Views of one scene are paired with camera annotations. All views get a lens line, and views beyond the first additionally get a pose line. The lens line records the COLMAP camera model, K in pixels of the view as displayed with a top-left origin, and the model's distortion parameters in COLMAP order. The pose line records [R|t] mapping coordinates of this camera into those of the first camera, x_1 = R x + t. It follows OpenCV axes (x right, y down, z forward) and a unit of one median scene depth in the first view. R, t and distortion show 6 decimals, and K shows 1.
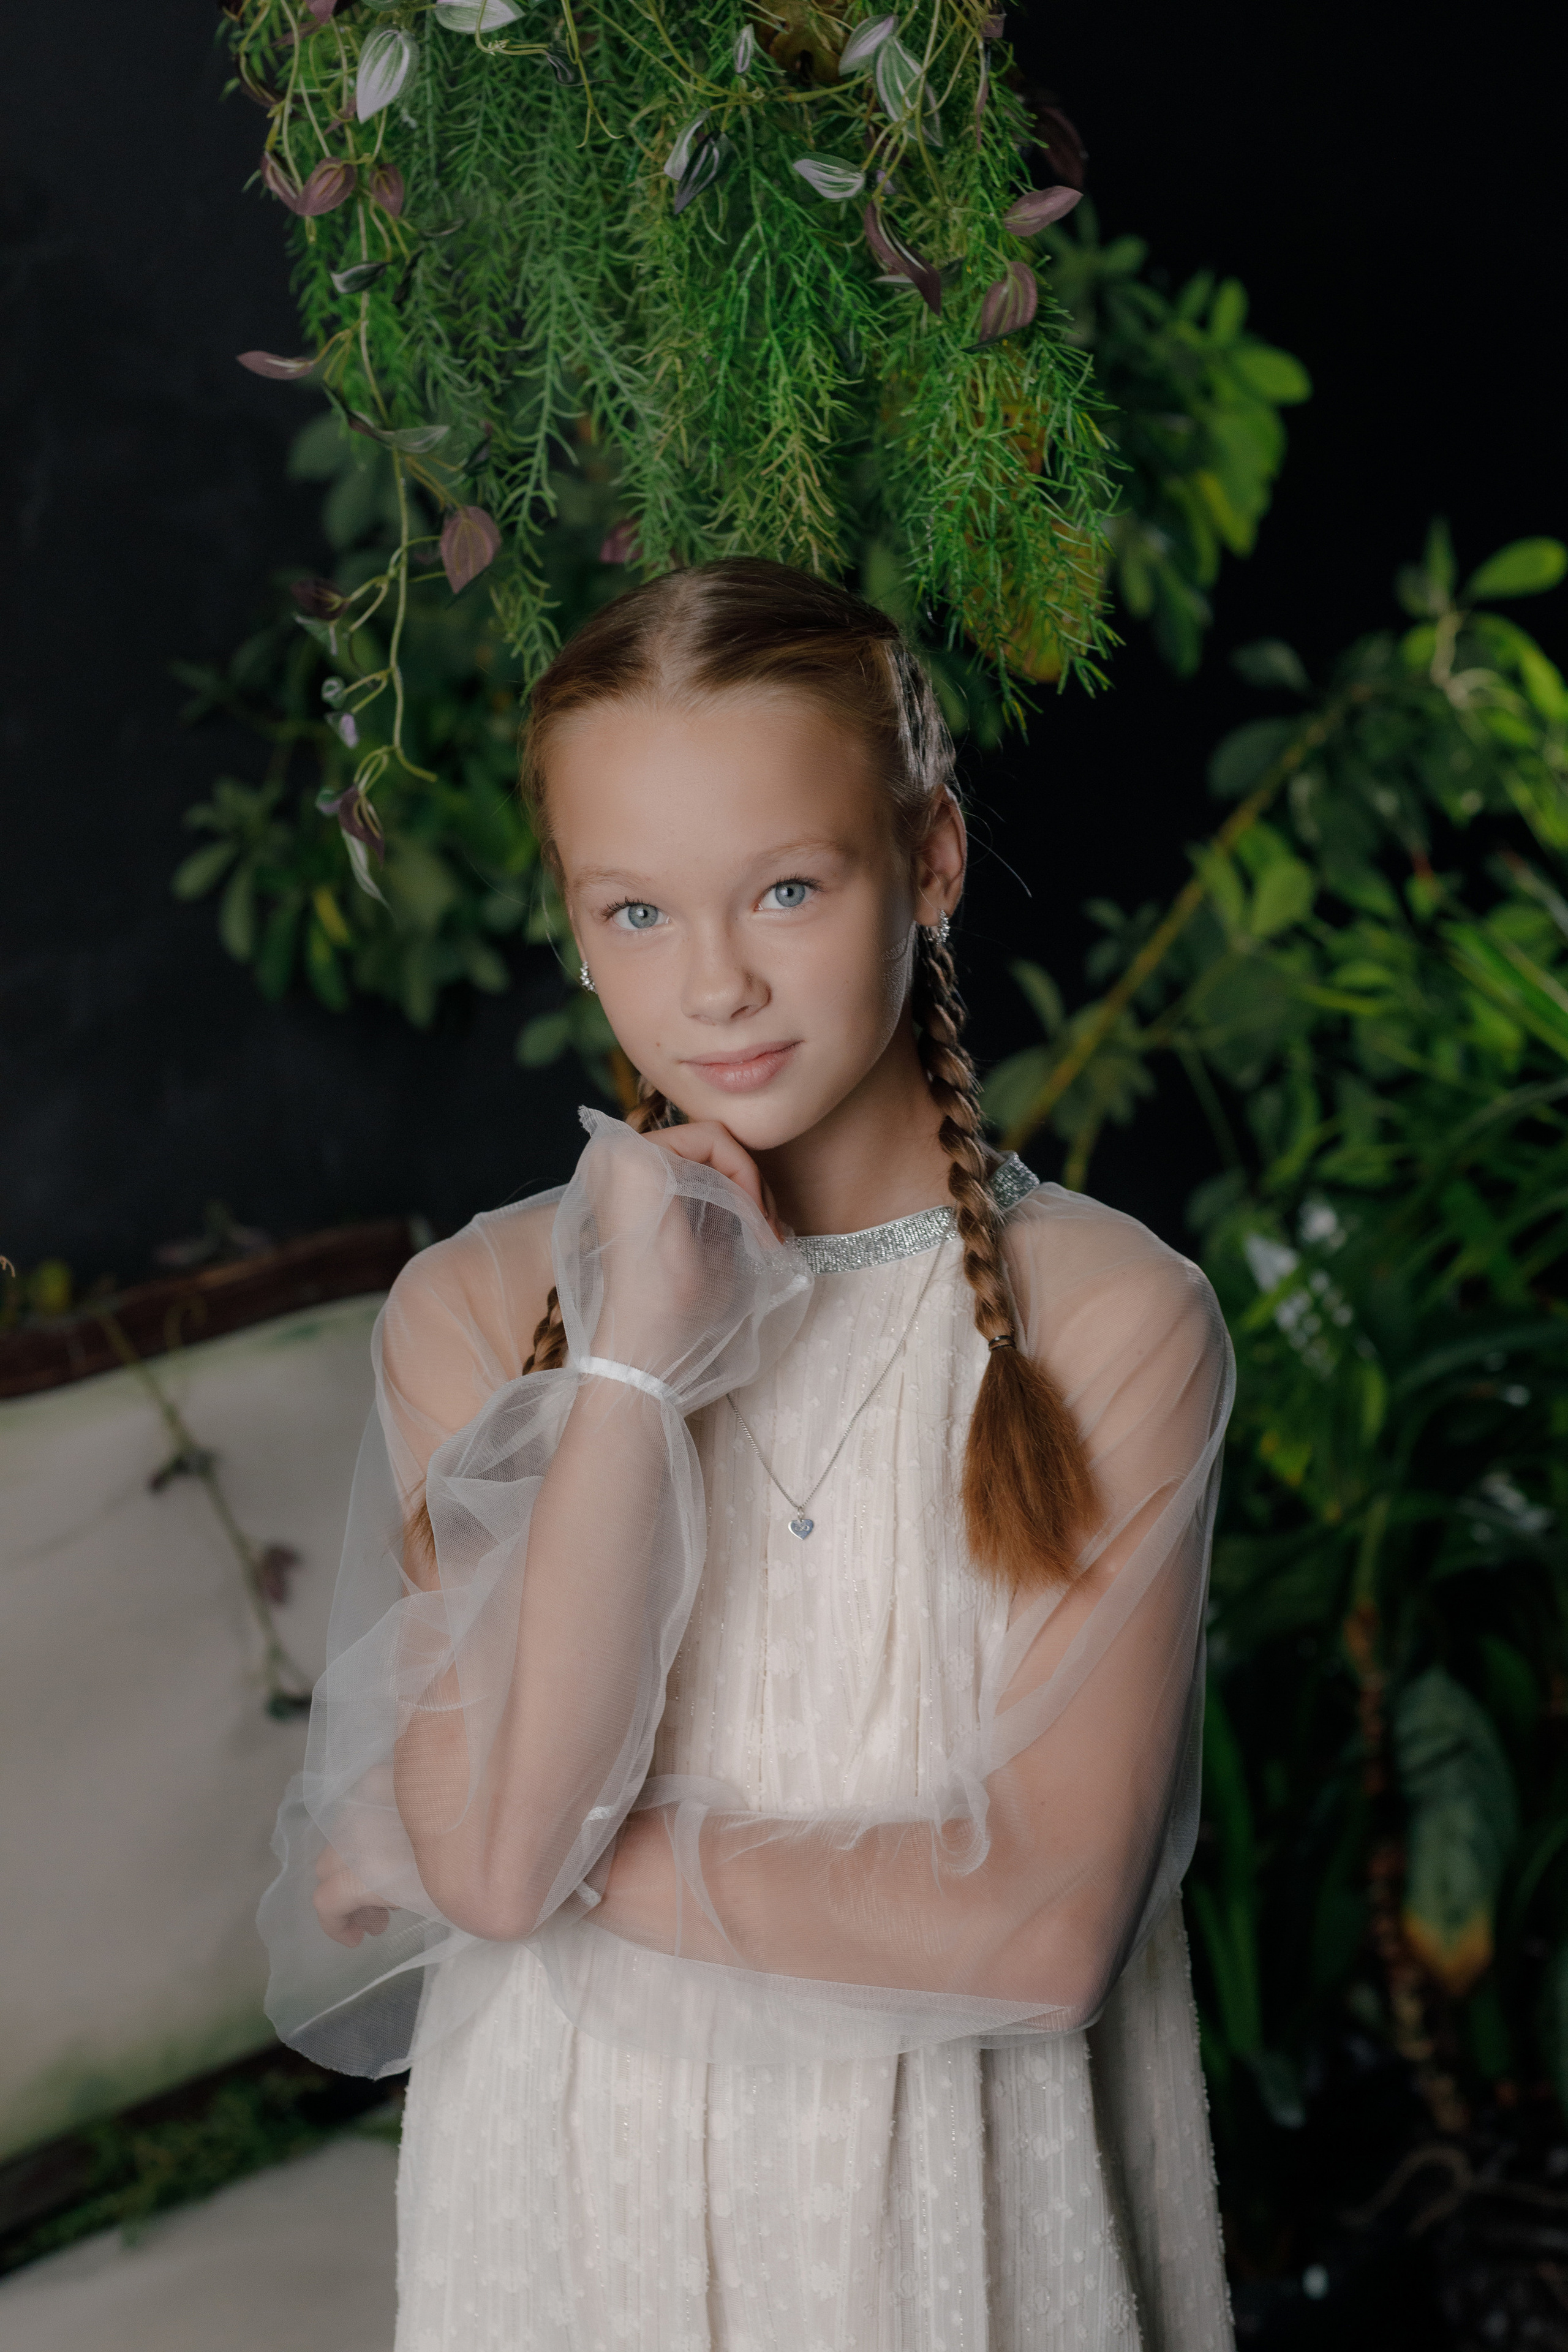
lens RADIAL K [[5608.6, 0, 786.6], [0, 5608.6, 1181.9], [0, 0, 1]] dist [-0.160092, 0.000000]
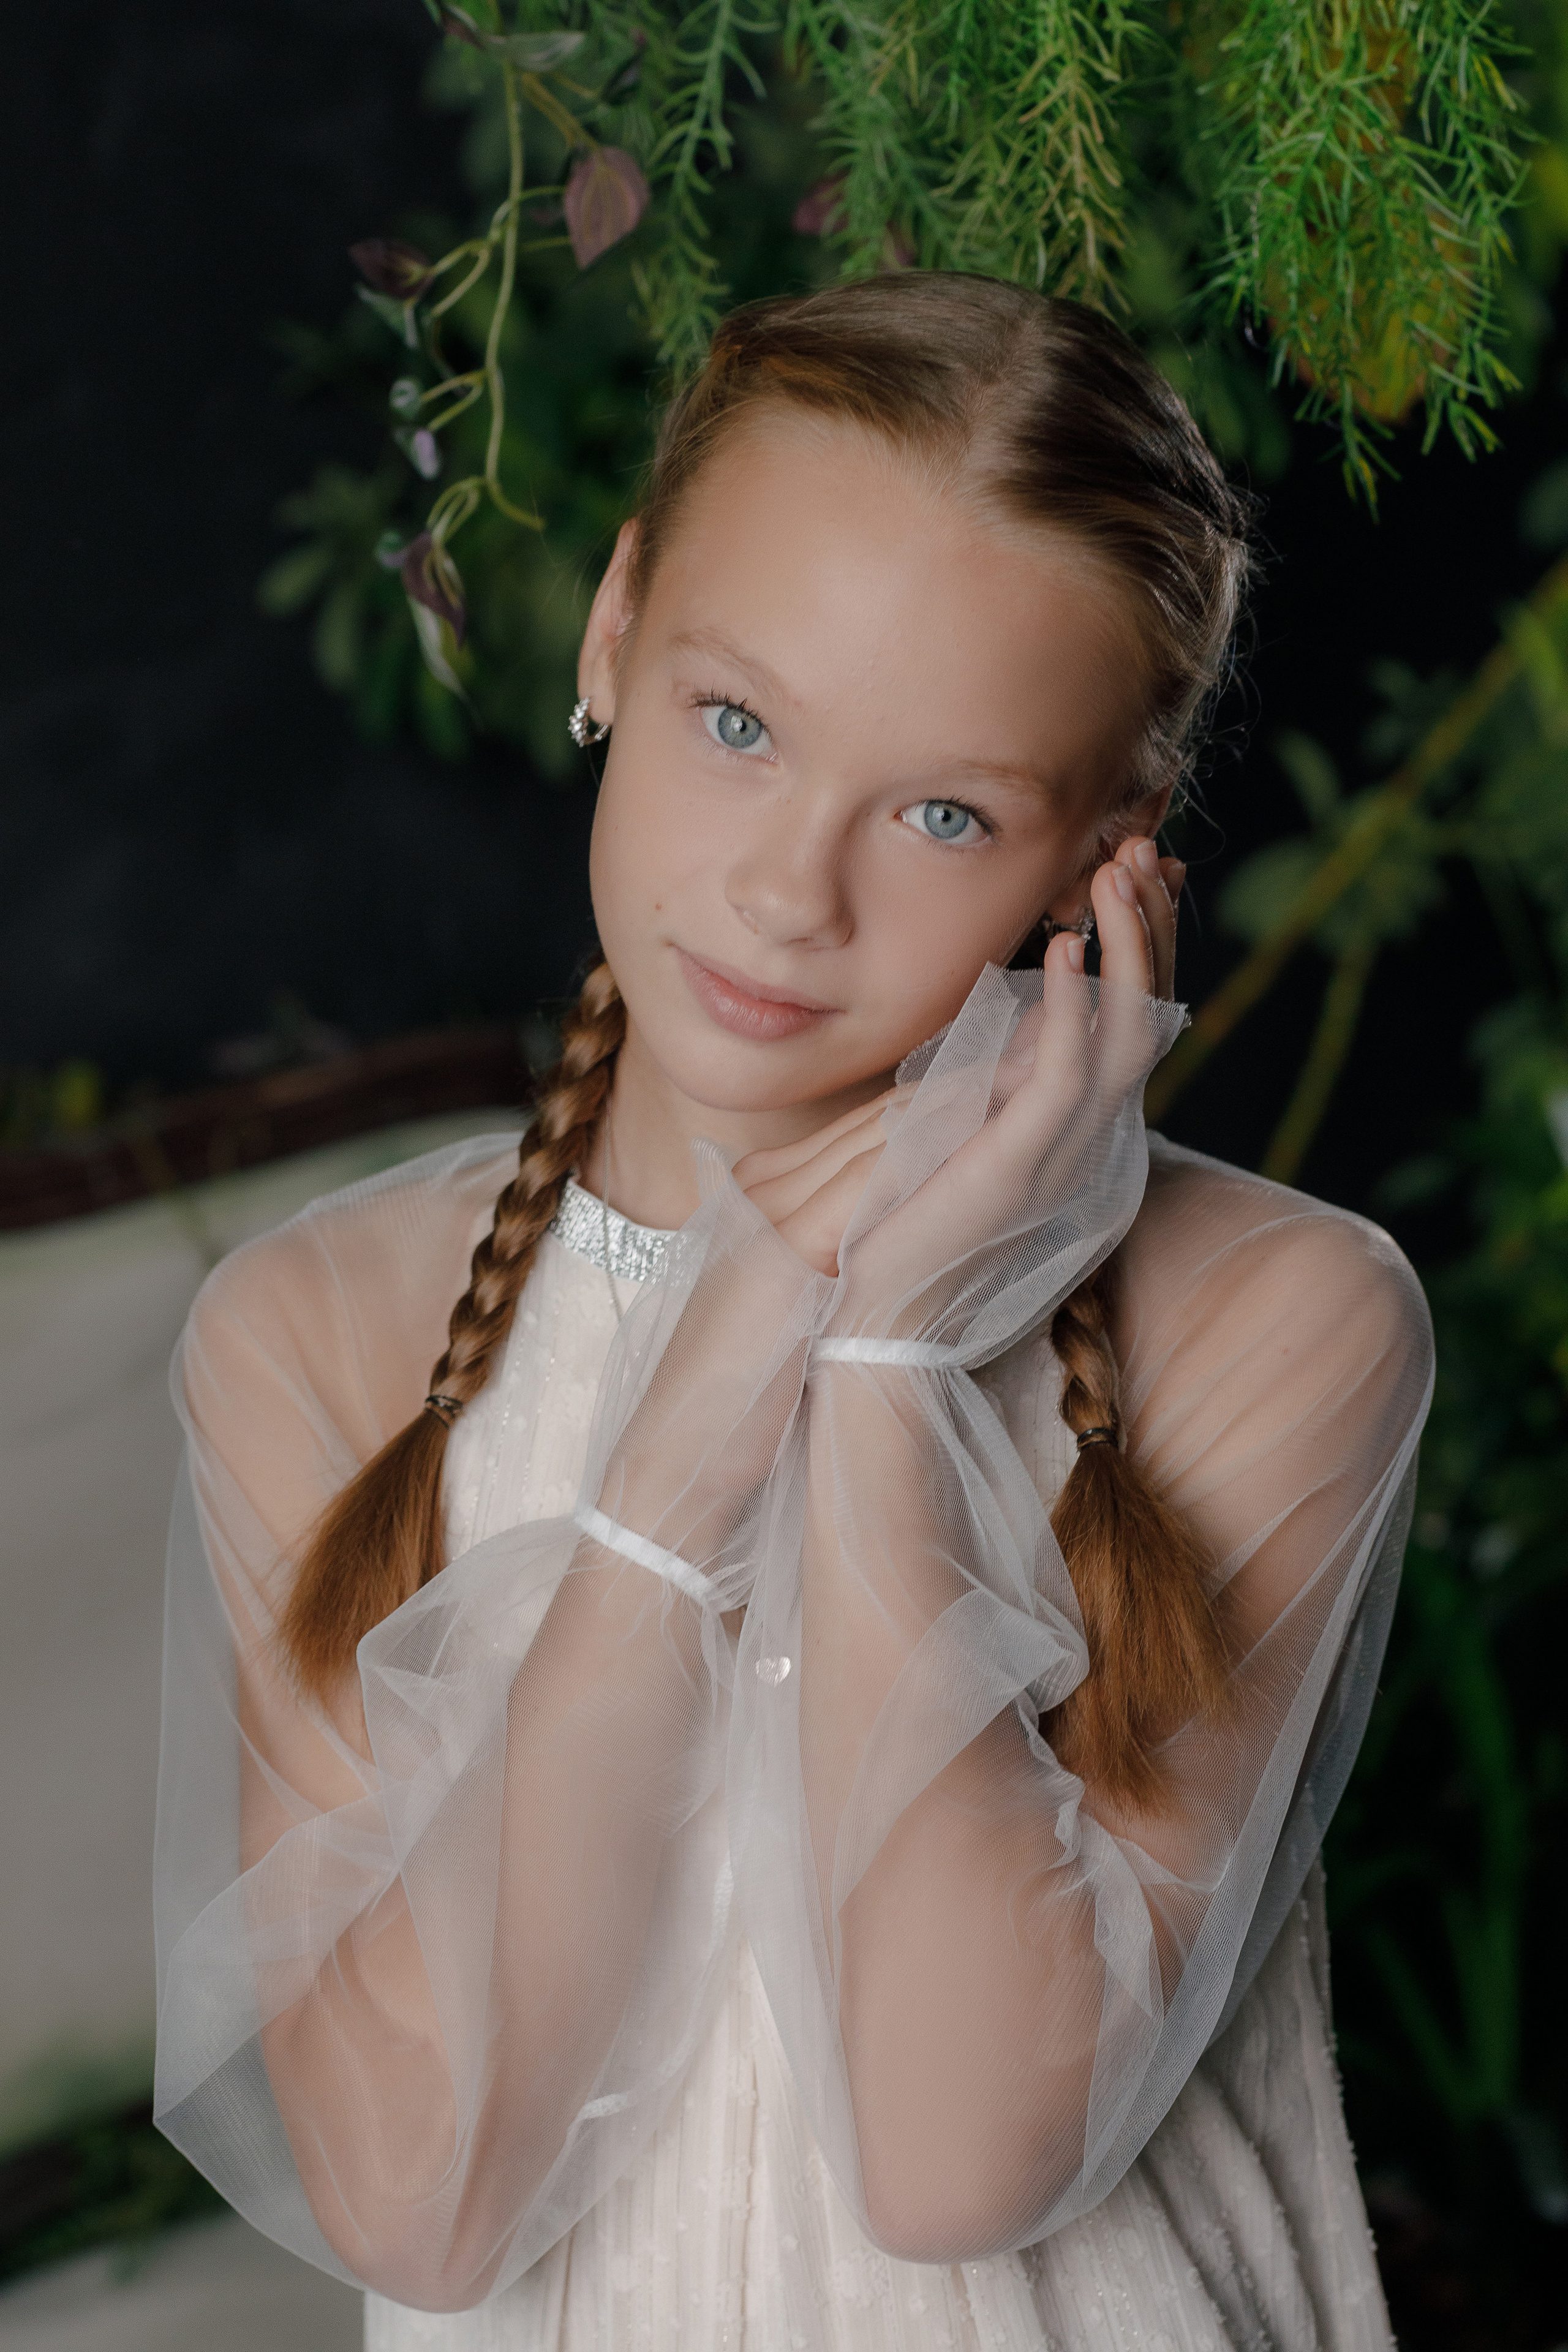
lens RADIAL K [[5608.6, 0, 775.0], [0, 5608.6, 1162.5], [0, 0, 1]] dist [-0.160092, 0.000000]
pose [[0.998116, 0.051884, -0.032746, -0.005292], [-0.049891, 0.997010, 0.059009, -0.033939], [0.035709, -0.057264, 0.997720, 0.276661]]
